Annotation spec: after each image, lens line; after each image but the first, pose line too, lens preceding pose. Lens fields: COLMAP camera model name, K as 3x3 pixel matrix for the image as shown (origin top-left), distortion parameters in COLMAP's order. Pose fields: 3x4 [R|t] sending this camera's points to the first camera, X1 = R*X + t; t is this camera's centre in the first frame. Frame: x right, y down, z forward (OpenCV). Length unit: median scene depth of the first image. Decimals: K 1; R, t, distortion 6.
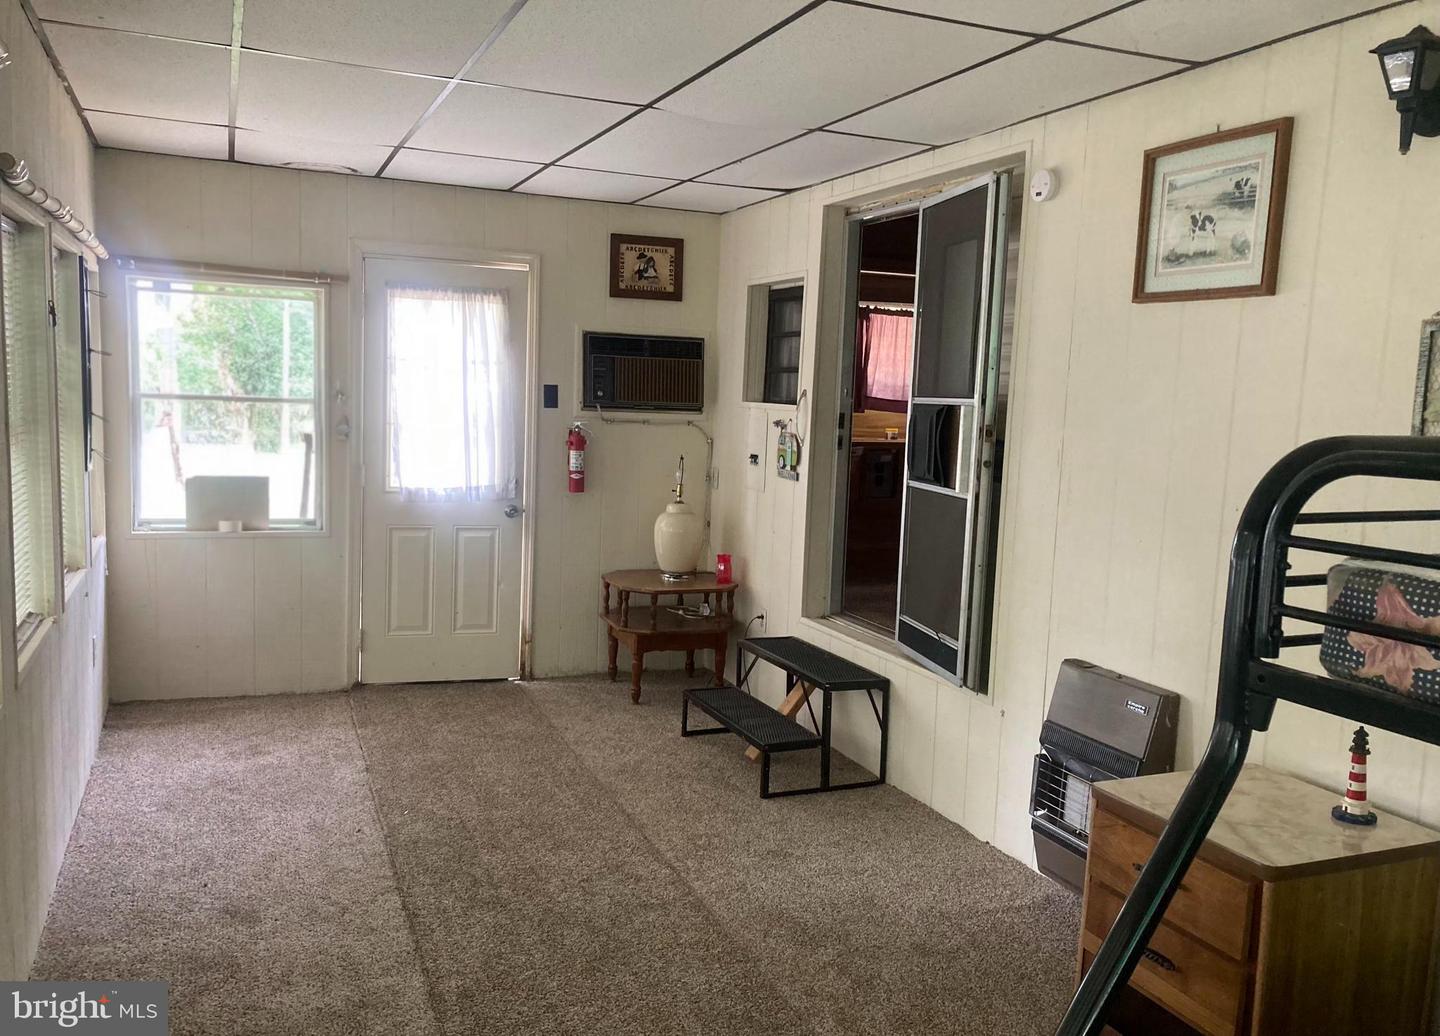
lens RADIAL K [[1179.1, 0, 731.7], [0, 1179.1, 545.7], [0, 0, 1]] dist [0.014292, -0.002121]
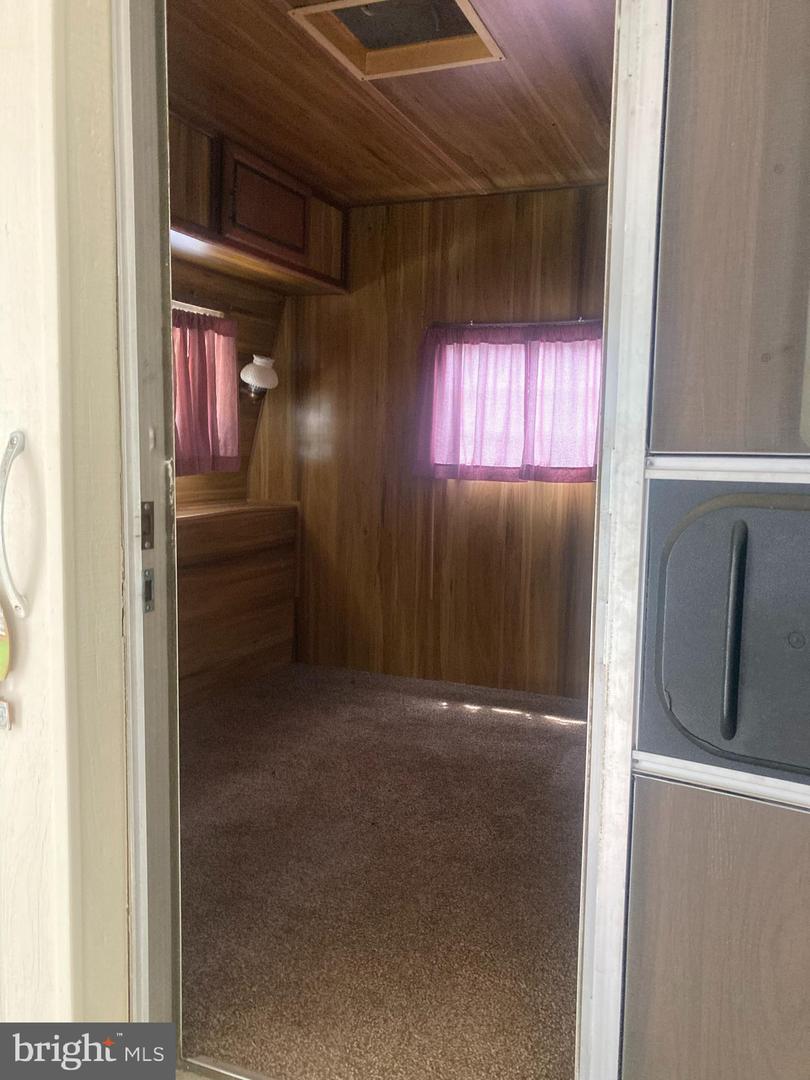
lens RADIAL K [[883.6, 0, 399.8], [0, 883.6, 545.3], [0, 0, 1]] dist [0.009761, -0.014520]
pose [[0.714519, -0.103137, 0.691972, -0.023893], [0.101810, 0.993874, 0.043007, -0.082936], [-0.692168, 0.039720, 0.720642, 0.614608]]
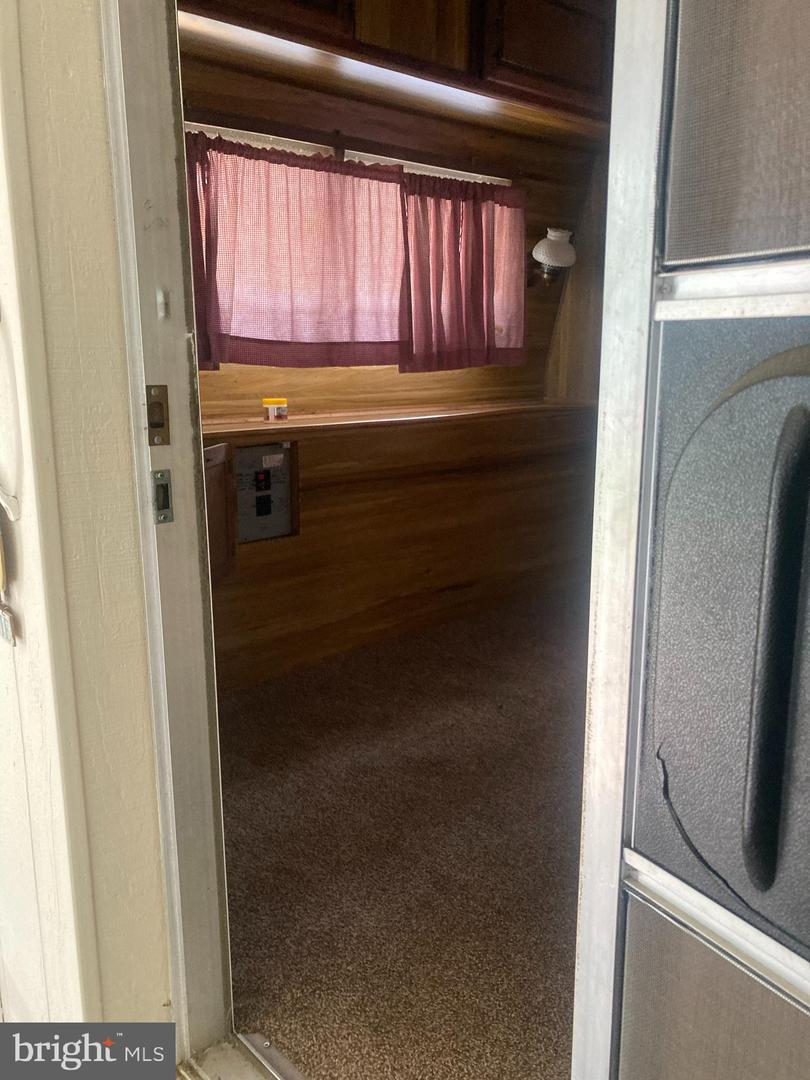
lens RADIAL K [[883.6, 0, 405.2], [0, 883.6, 544.6], [0, 0, 1]] dist [0.009761, -0.014520]
pose [[0.943421, -0.110779, 0.312546, 0.063864], [0.080277, 0.990809, 0.108869, -0.075264], [-0.321734, -0.077619, 0.943643, 0.630262]]
